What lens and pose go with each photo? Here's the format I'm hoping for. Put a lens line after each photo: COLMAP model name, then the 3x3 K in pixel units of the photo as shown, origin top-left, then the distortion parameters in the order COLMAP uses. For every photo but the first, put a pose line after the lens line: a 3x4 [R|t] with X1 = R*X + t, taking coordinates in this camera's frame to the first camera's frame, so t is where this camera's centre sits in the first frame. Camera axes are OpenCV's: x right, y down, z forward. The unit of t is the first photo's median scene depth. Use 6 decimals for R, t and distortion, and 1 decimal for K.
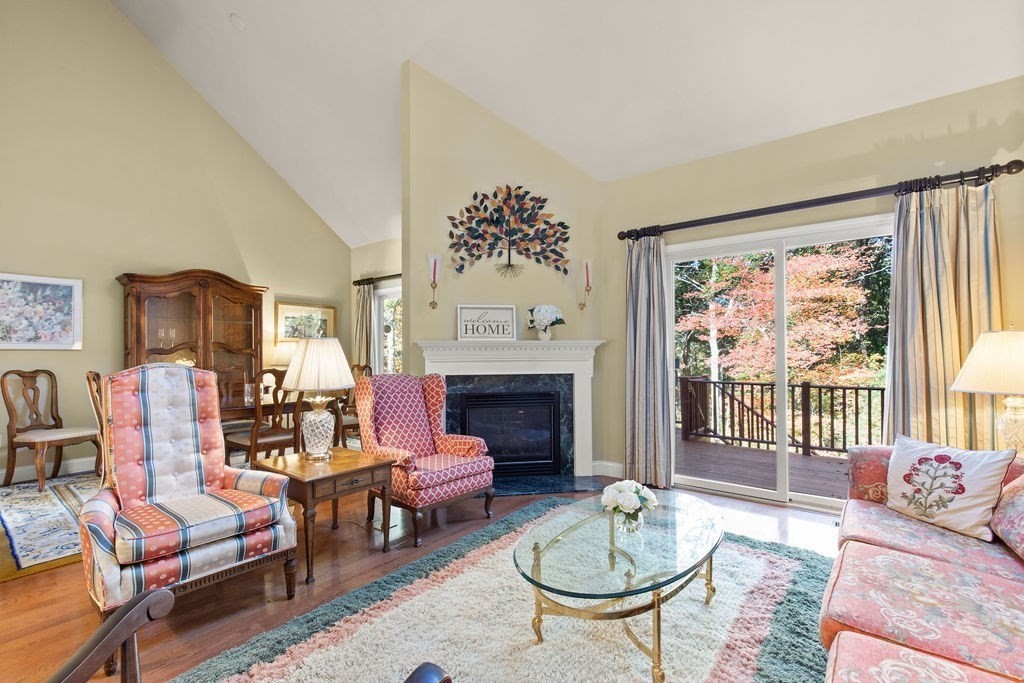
lens RADIAL K [[460.6, 0, 515.0], [0, 460.6, 345.1], [0, 0, 1]] dist [0.009822, -0.000700]
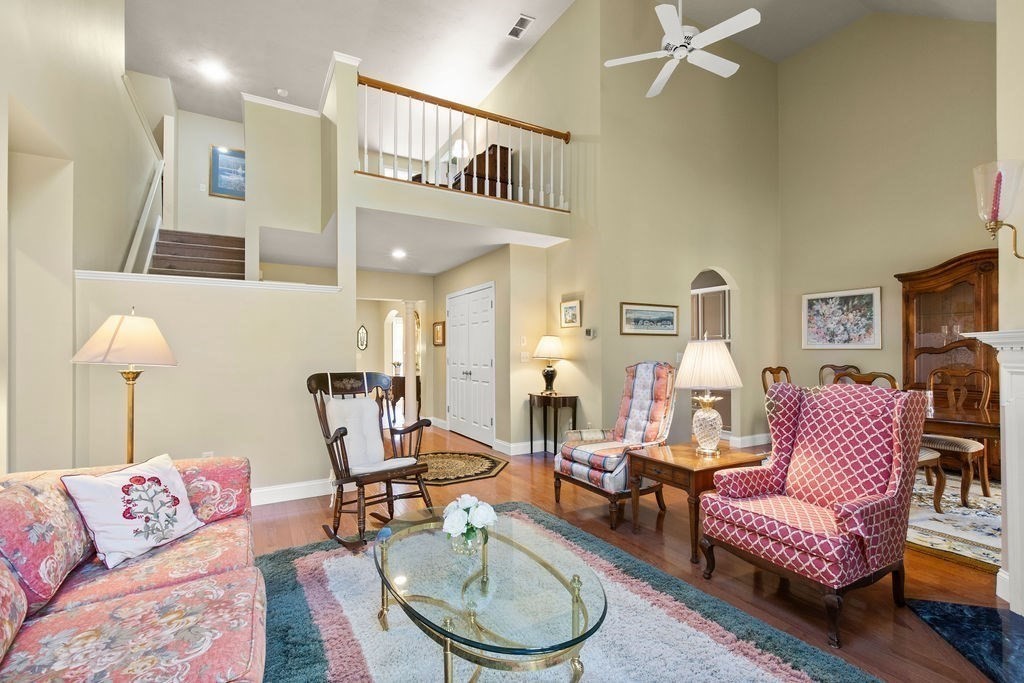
lens RADIAL K [[460.6, 0, 512.5], [0, 460.6, 347.0], [0, 0, 1]] dist [0.009822, -0.000700]
pose [[-0.377128, -0.005220, -0.926146, 0.486531], [0.020317, 0.999697, -0.013907, 0.003000], [0.925938, -0.024061, -0.376907, 0.657236]]
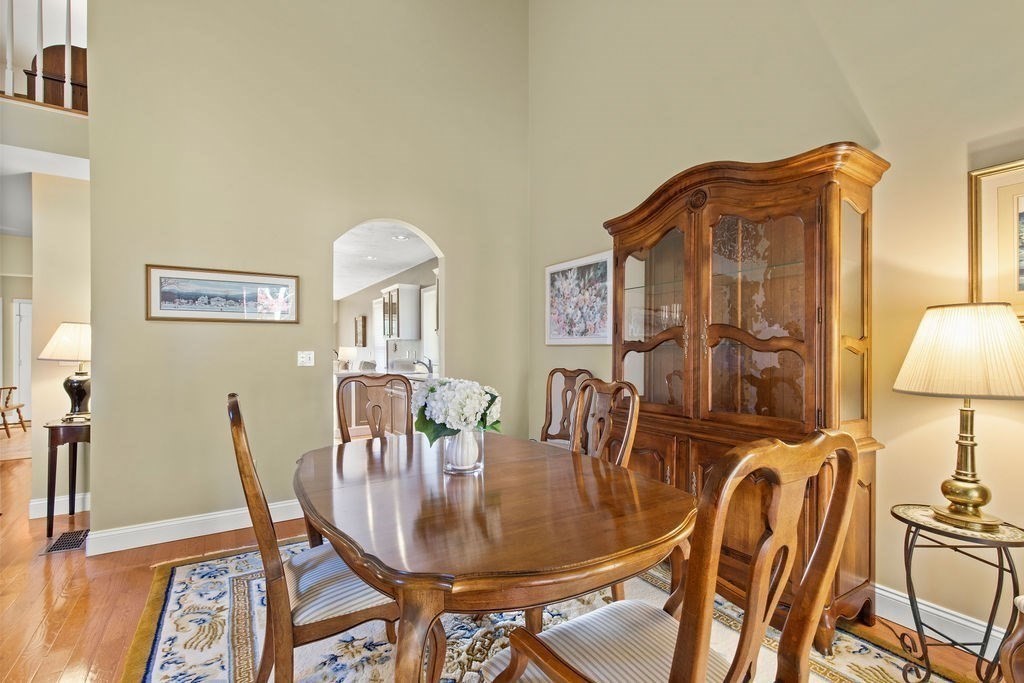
lens RADIAL K [[460.6, 0, 516.0], [0, 460.6, 351.1], [0, 0, 1]] dist [0.009822, -0.000700]
pose [[-0.326344, 0.006463, -0.945229, -0.211879], [0.022062, 0.999756, -0.000781, 0.019598], [0.944994, -0.021109, -0.326407, 1.201274]]
